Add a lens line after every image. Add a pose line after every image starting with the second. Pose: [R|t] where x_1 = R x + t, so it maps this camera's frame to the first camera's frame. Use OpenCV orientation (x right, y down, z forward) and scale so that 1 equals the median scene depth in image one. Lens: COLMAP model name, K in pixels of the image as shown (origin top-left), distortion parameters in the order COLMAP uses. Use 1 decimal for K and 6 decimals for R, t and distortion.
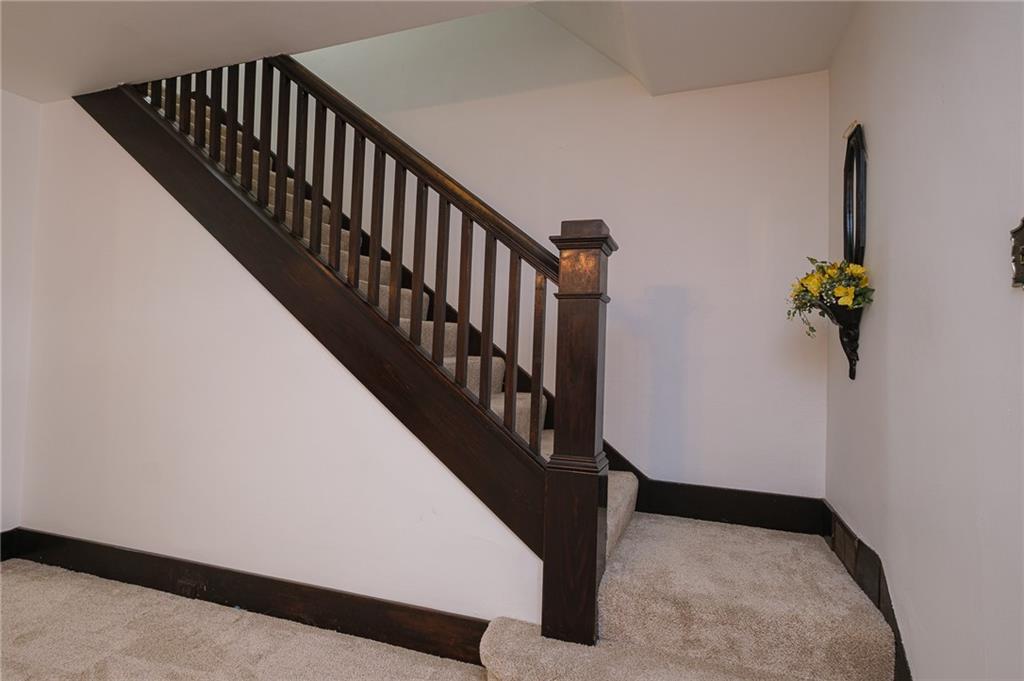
lens RADIAL K [[523.0, 0, 511.2], [0, 523.0, 345.8], [0, 0, 1]] dist [0.002540, 0.000125]
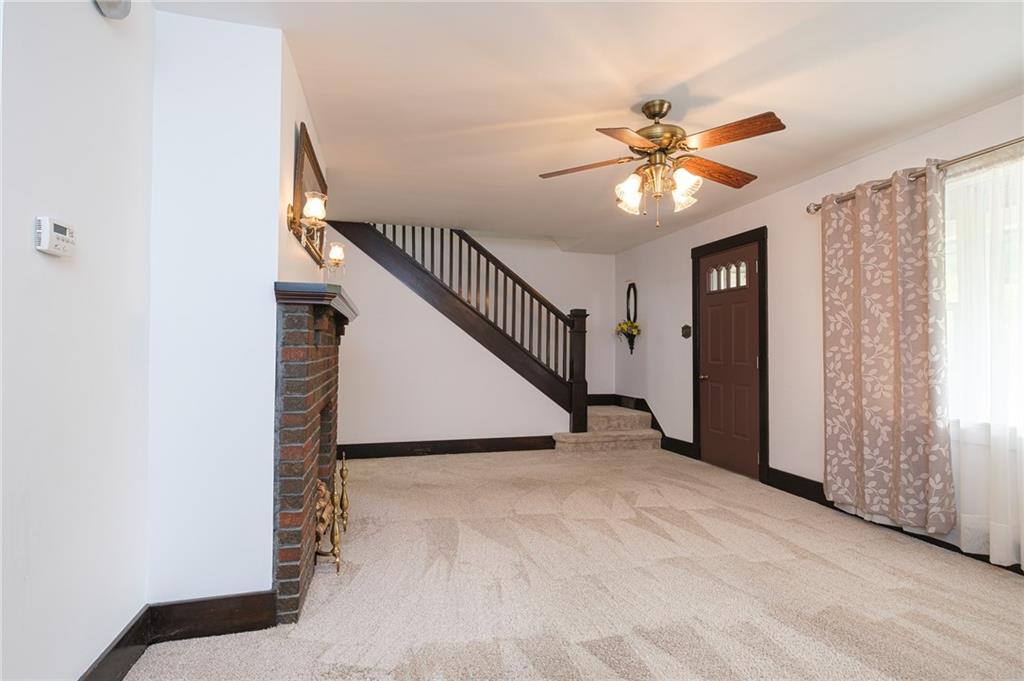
lens RADIAL K [[518.4, 0, 513.7], [0, 518.4, 337.6], [0, 0, 1]] dist [0.002819, 0.000022]
pose [[0.826880, -0.005960, 0.562346, -1.939244], [0.003177, 0.999977, 0.005926, -0.072318], [-0.562369, -0.003113, 0.826881, -1.405422]]
